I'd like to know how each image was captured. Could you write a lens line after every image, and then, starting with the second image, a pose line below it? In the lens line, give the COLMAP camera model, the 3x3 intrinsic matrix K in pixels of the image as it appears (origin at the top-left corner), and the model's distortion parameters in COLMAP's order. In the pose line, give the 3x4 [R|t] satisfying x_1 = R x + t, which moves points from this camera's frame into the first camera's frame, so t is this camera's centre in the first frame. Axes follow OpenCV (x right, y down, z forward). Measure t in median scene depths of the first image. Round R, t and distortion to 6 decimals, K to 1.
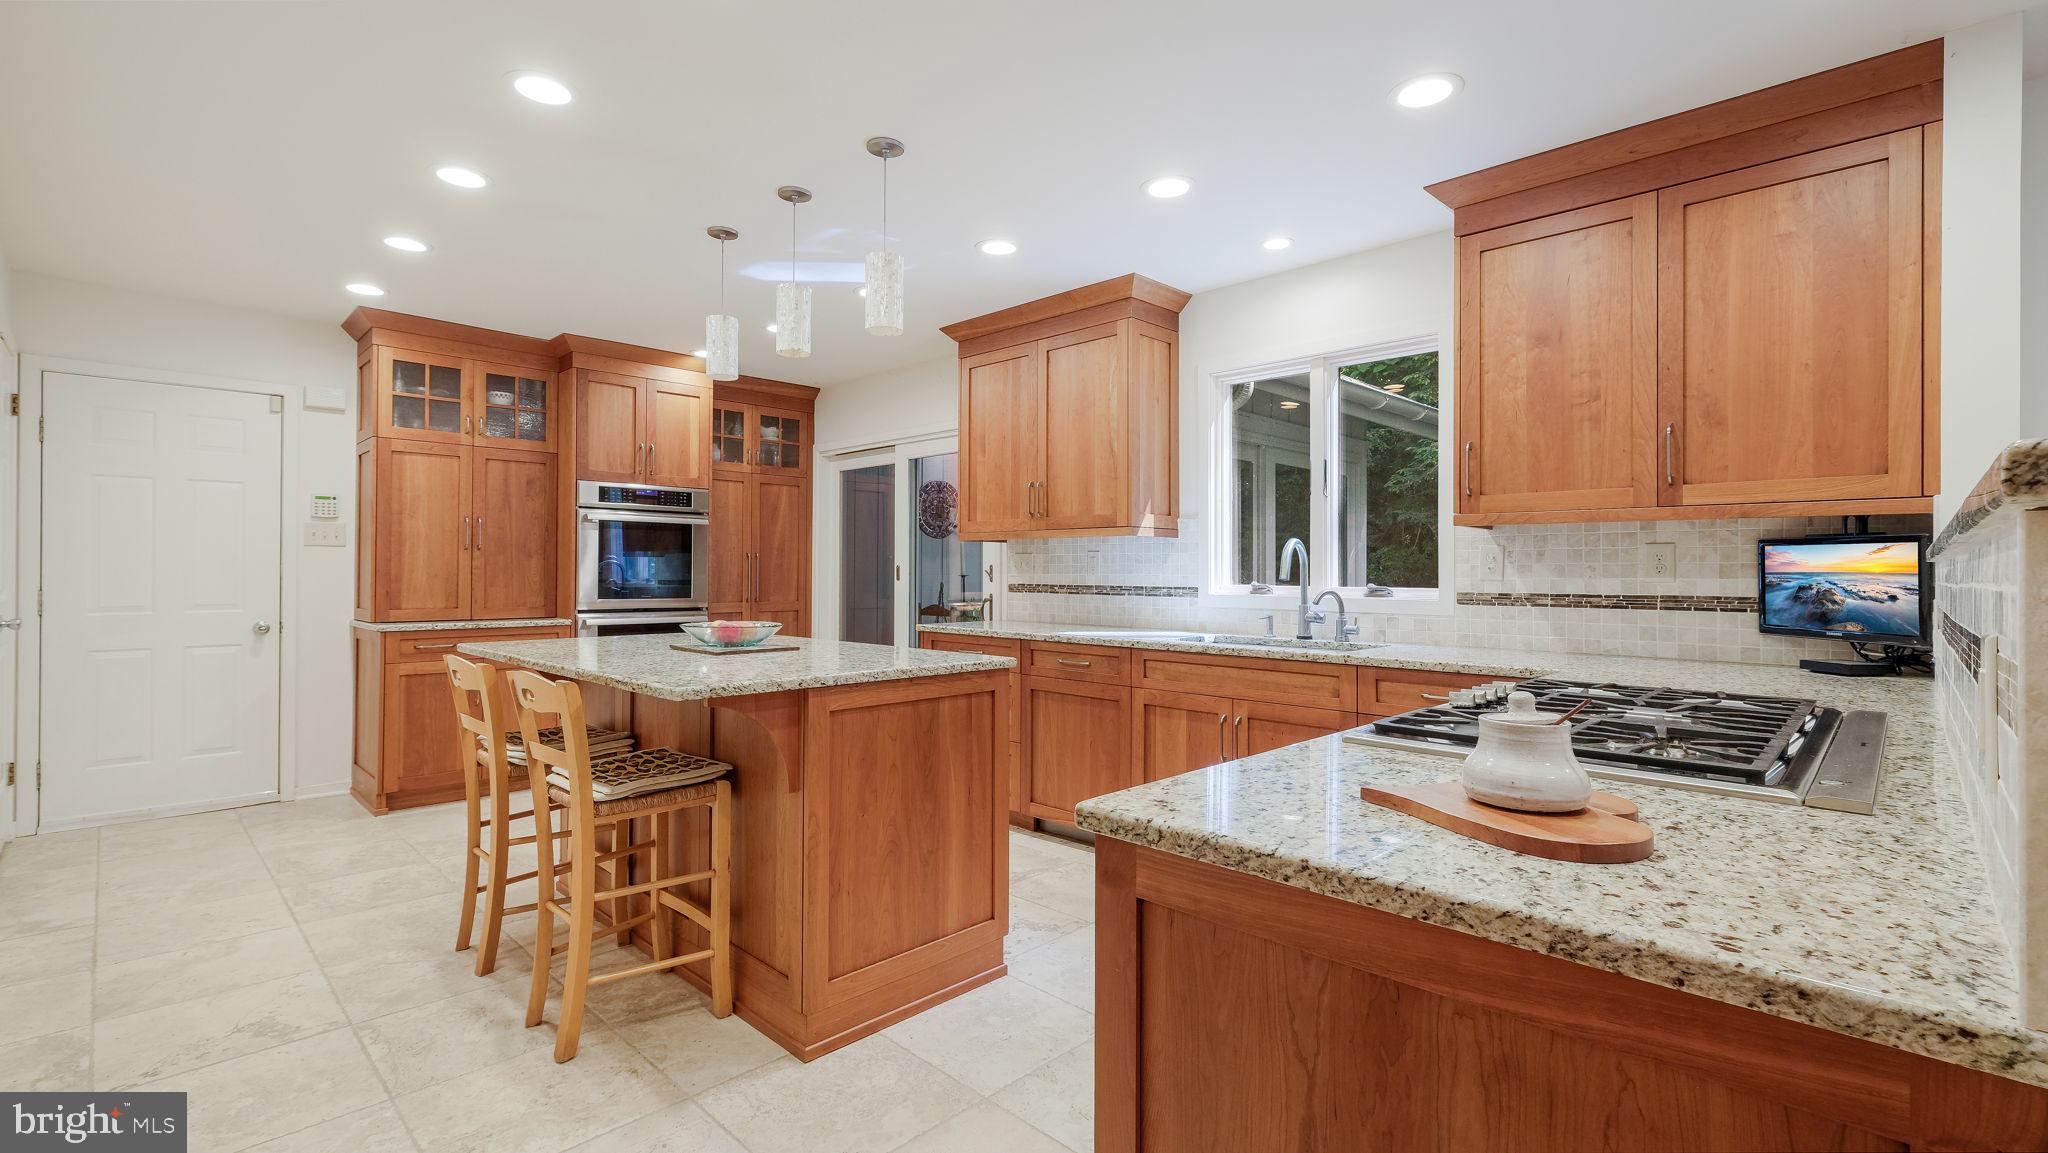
lens RADIAL K [[894.7, 0, 1014.9], [0, 894.7, 560.3], [0, 0, 1]] dist [0.004815, 0.001702]
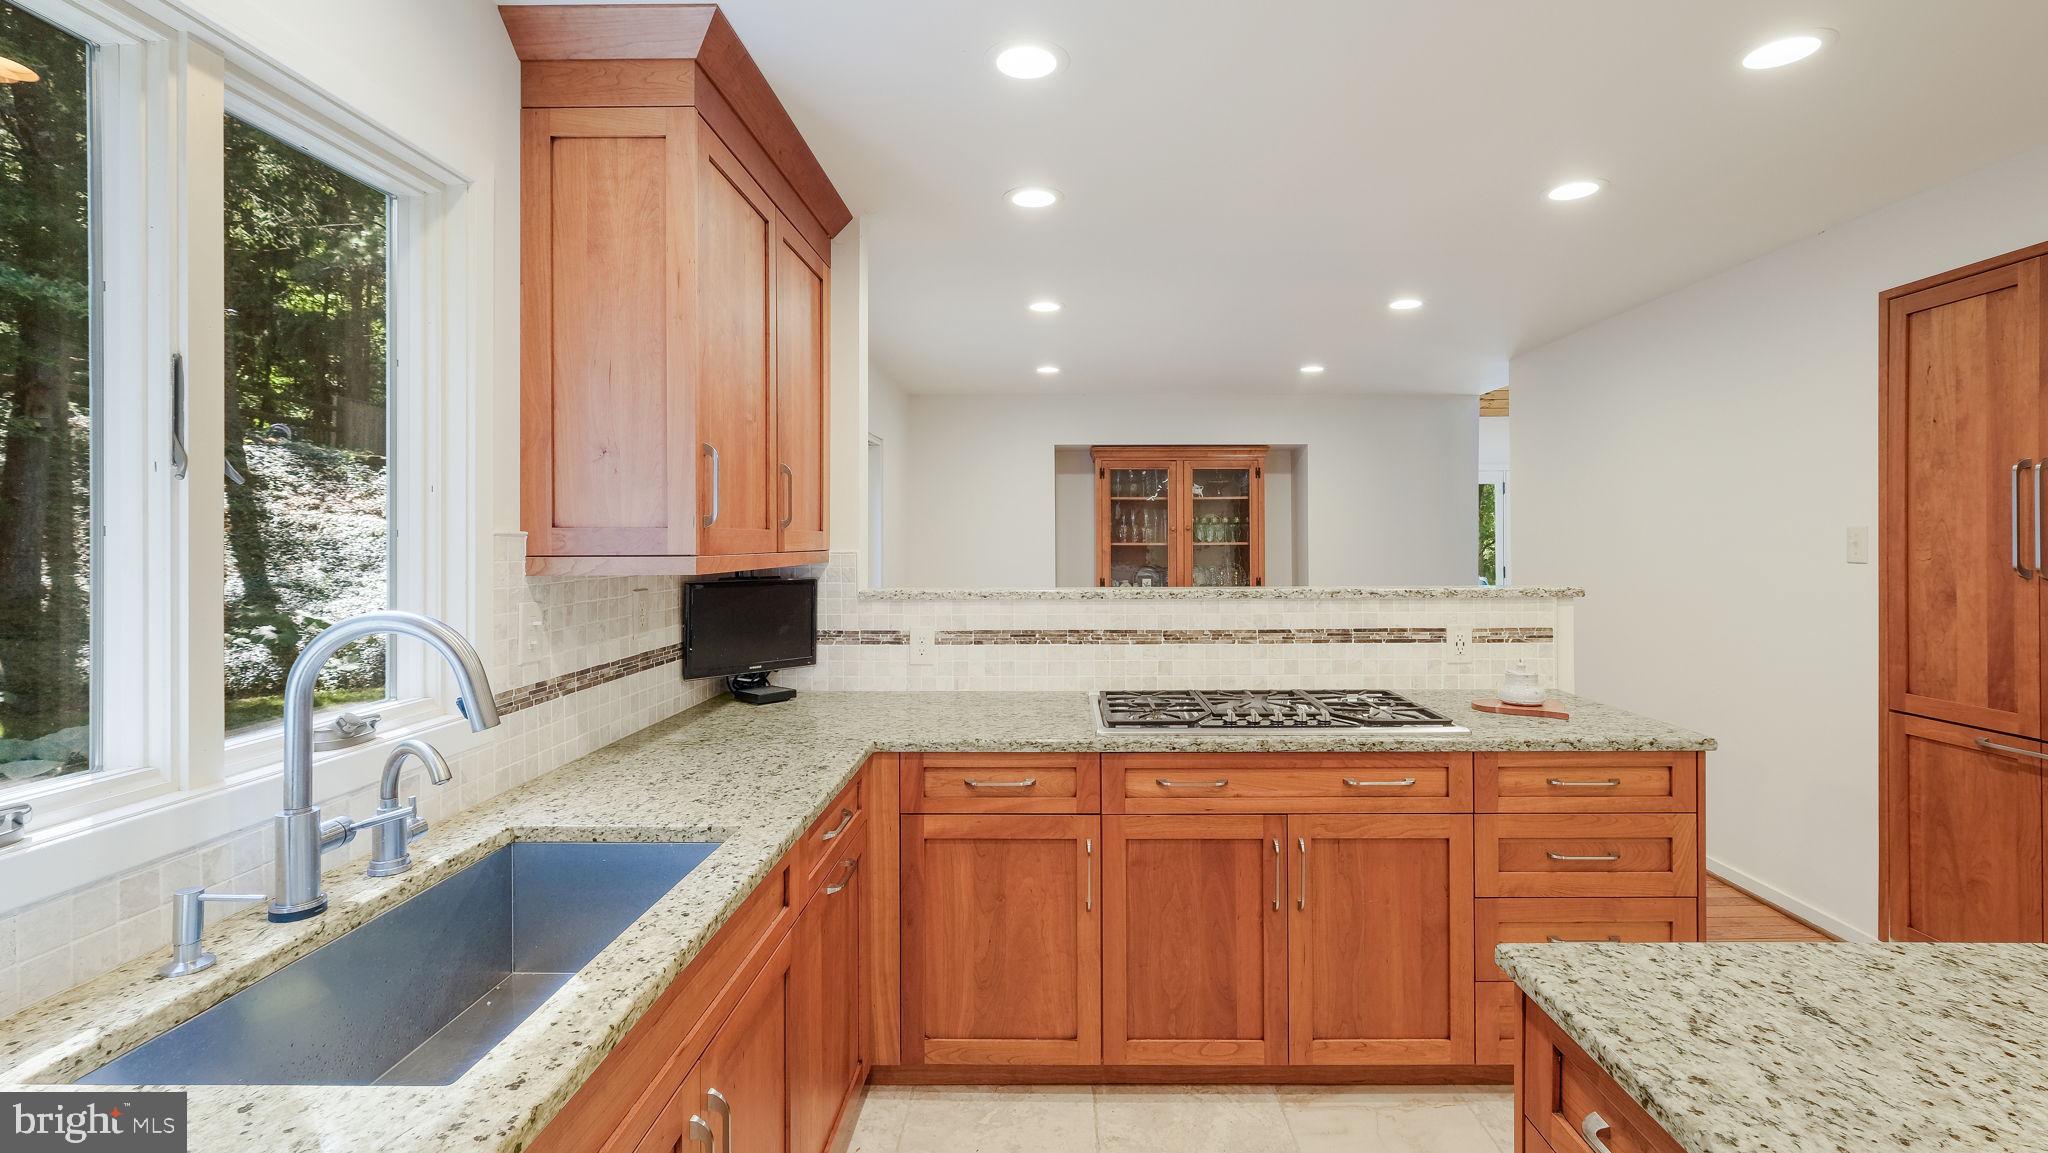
lens RADIAL K [[894.7, 0, 1047.4], [0, 894.7, 540.1], [0, 0, 1]] dist [0.004815, 0.001702]
pose [[-0.707456, -0.004783, 0.706741, -0.107750], [-0.011608, 0.999921, -0.004852, -0.057752], [-0.706662, -0.011637, -0.707455, 1.170723]]
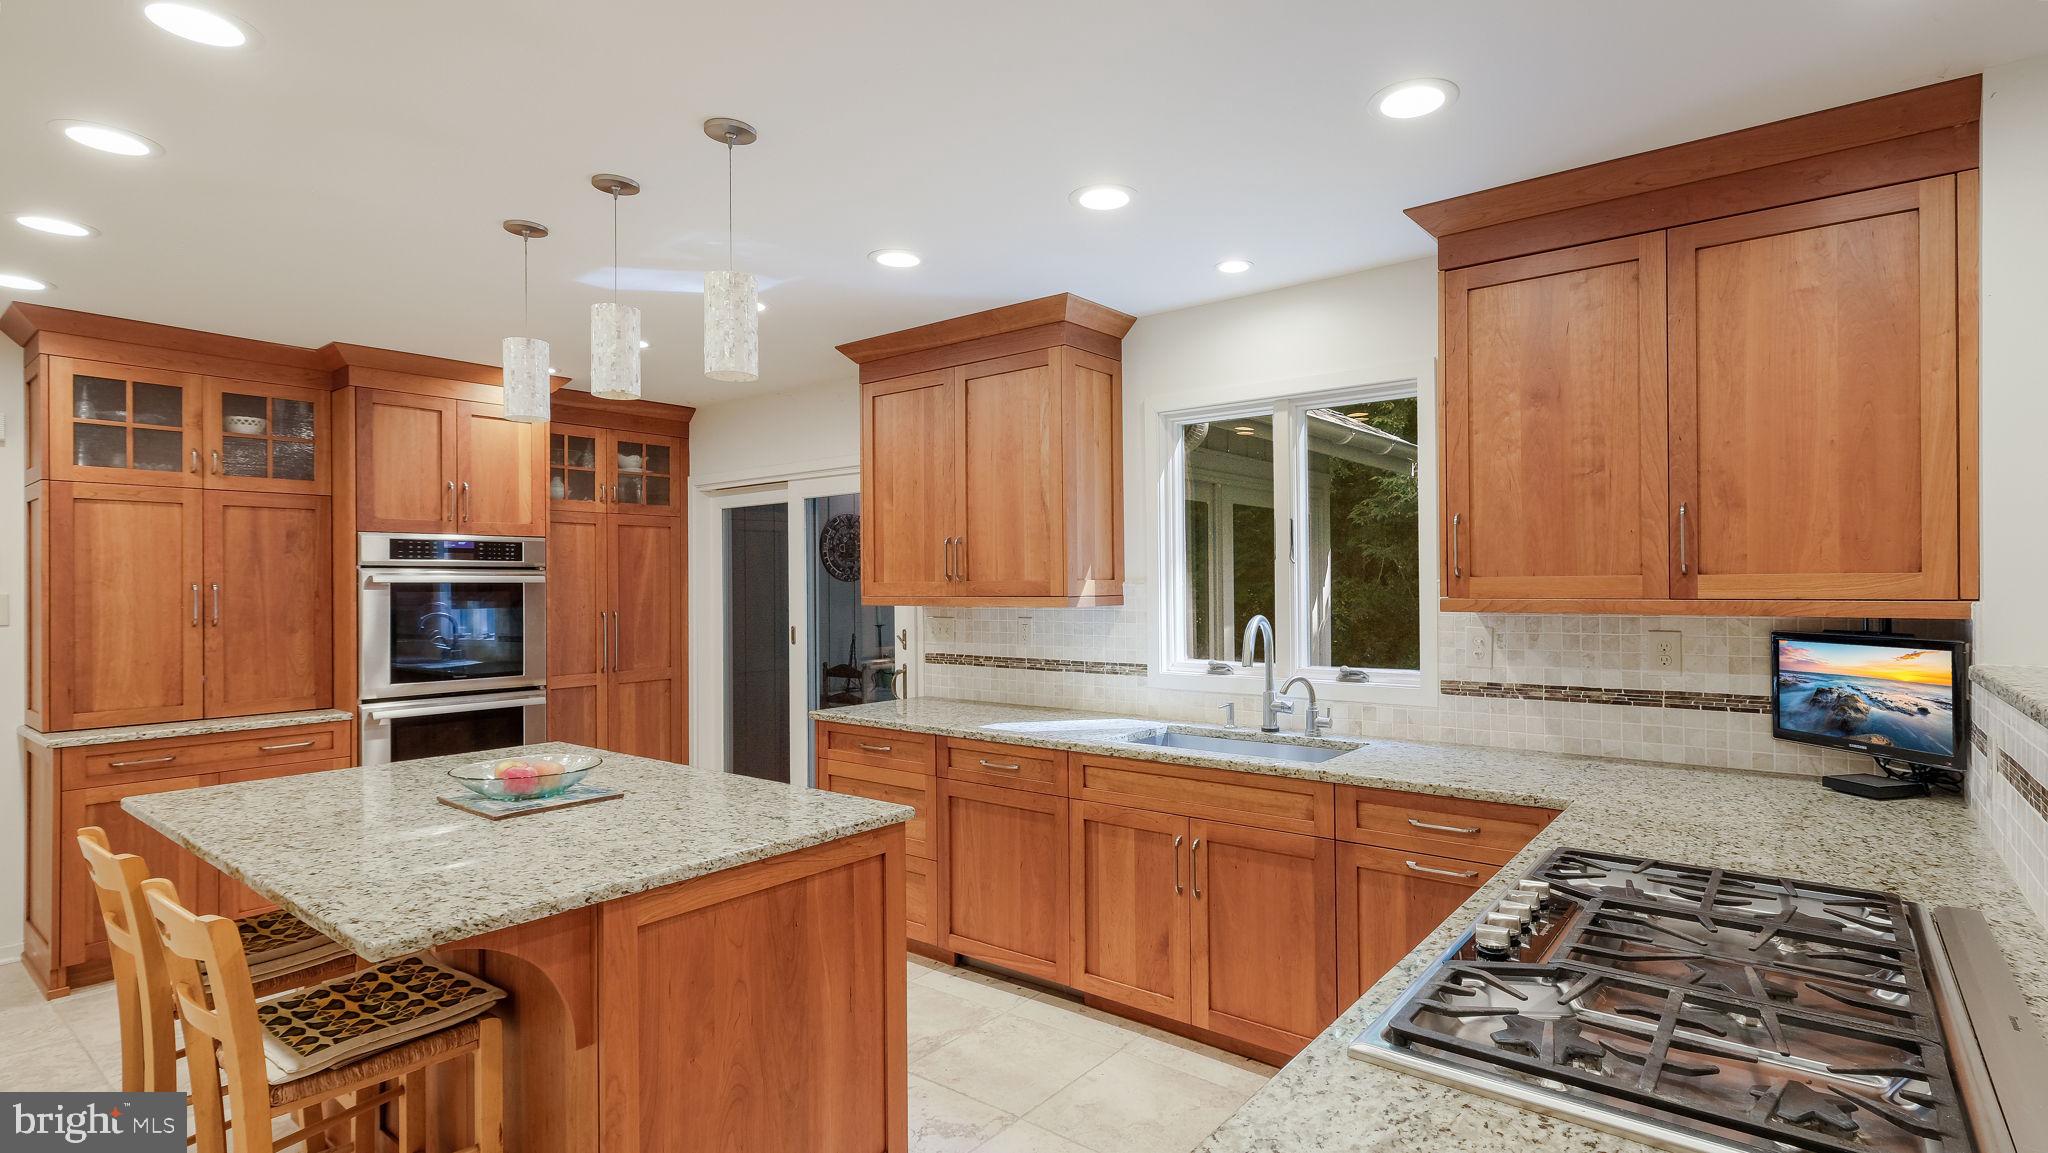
lens RADIAL K [[972.1, 0, 1087.9], [0, 972.1, 579.3], [0, 0, 1]] dist [0.006096, 0.000163]
pose [[0.990450, -0.012365, 0.137318, 0.030110], [0.011467, 0.999907, 0.007327, -0.073625], [-0.137396, -0.005683, 0.990500, 0.123396]]
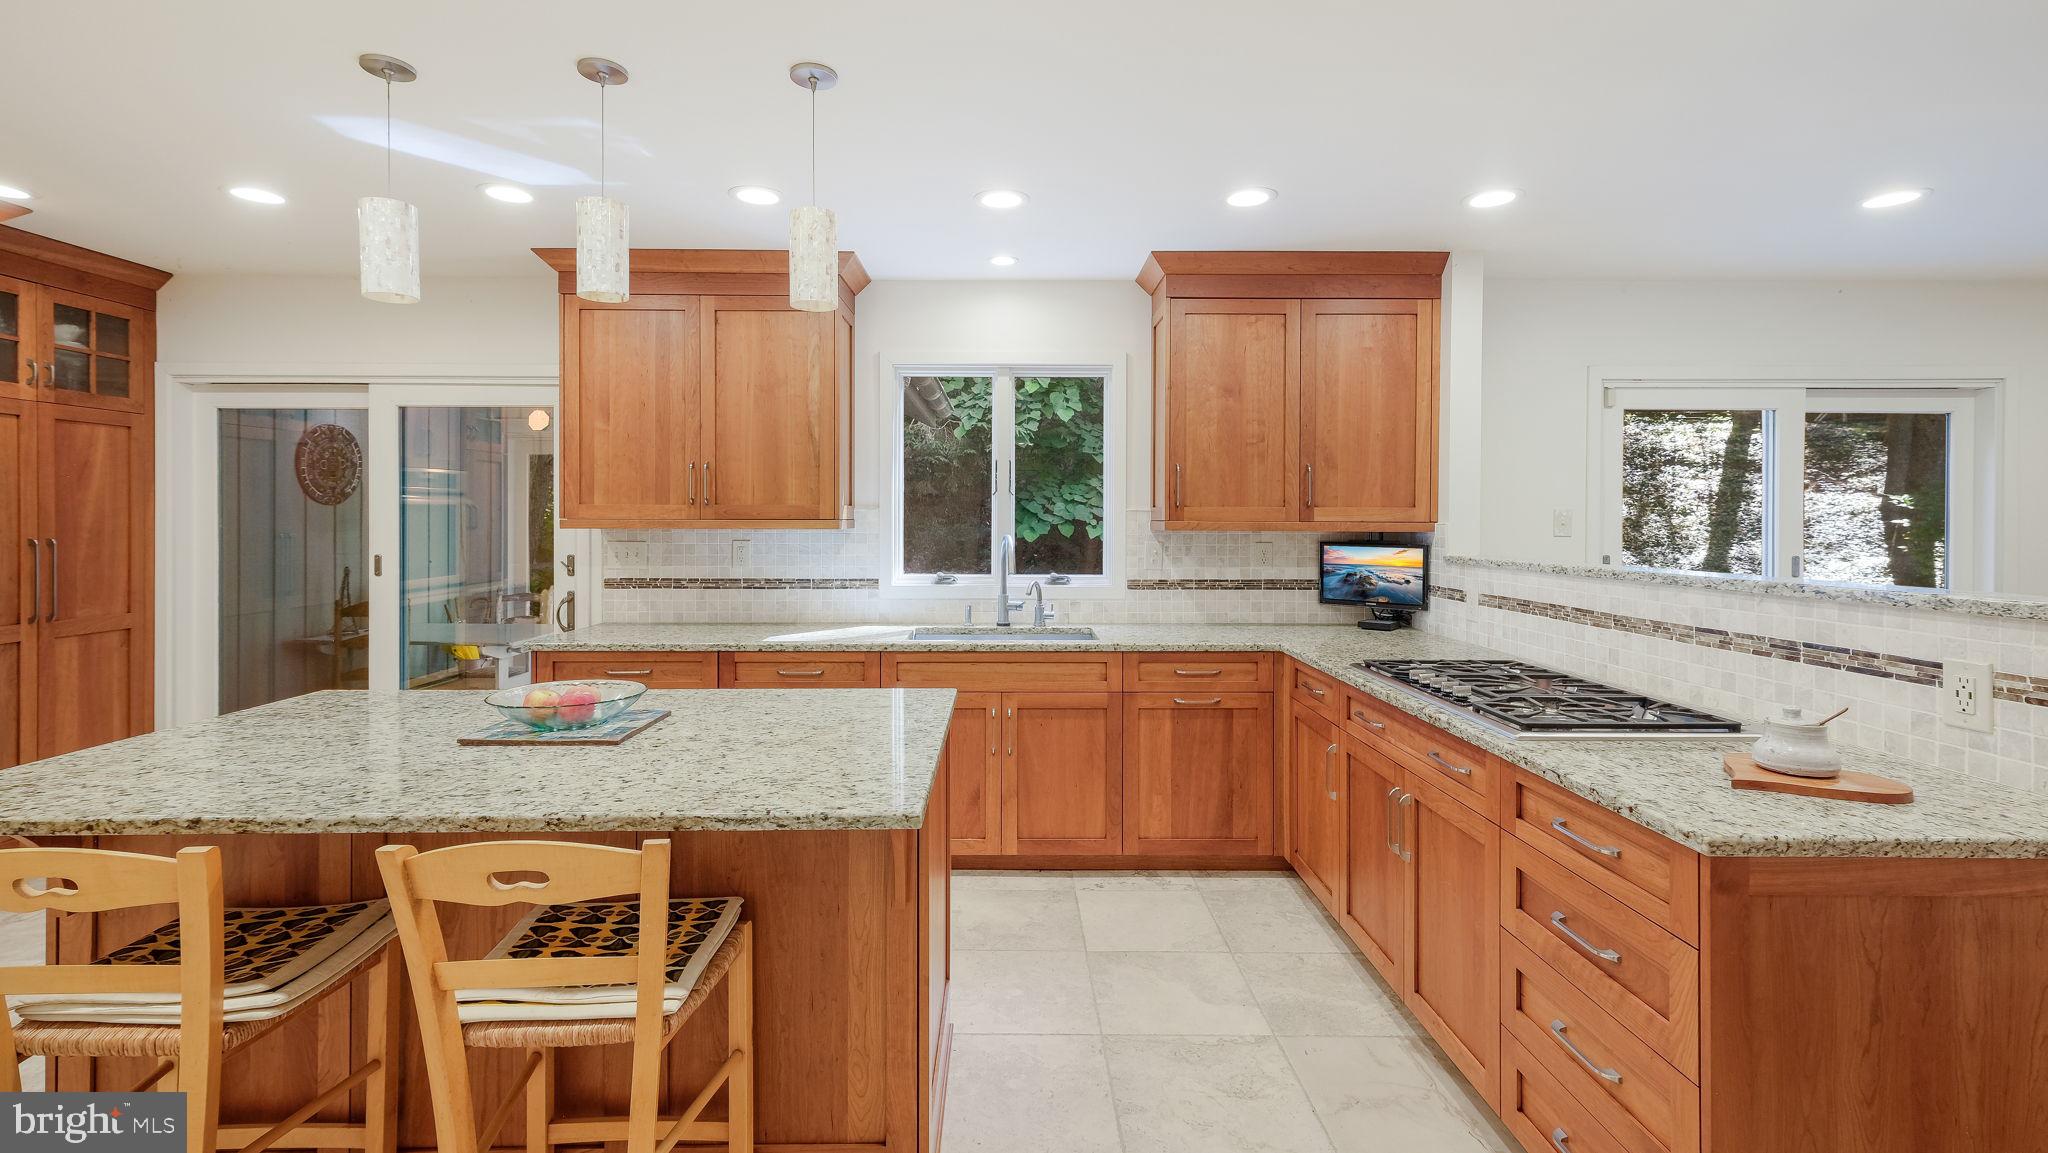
lens RADIAL K [[894.7, 0, 1007.2], [0, 894.7, 523.1], [0, 0, 1]] dist [0.004815, 0.001702]
pose [[0.707109, -0.006599, 0.707074, -0.499946], [-0.007775, 0.999823, 0.017107, -0.062827], [-0.707062, -0.017594, 0.706932, 0.258564]]
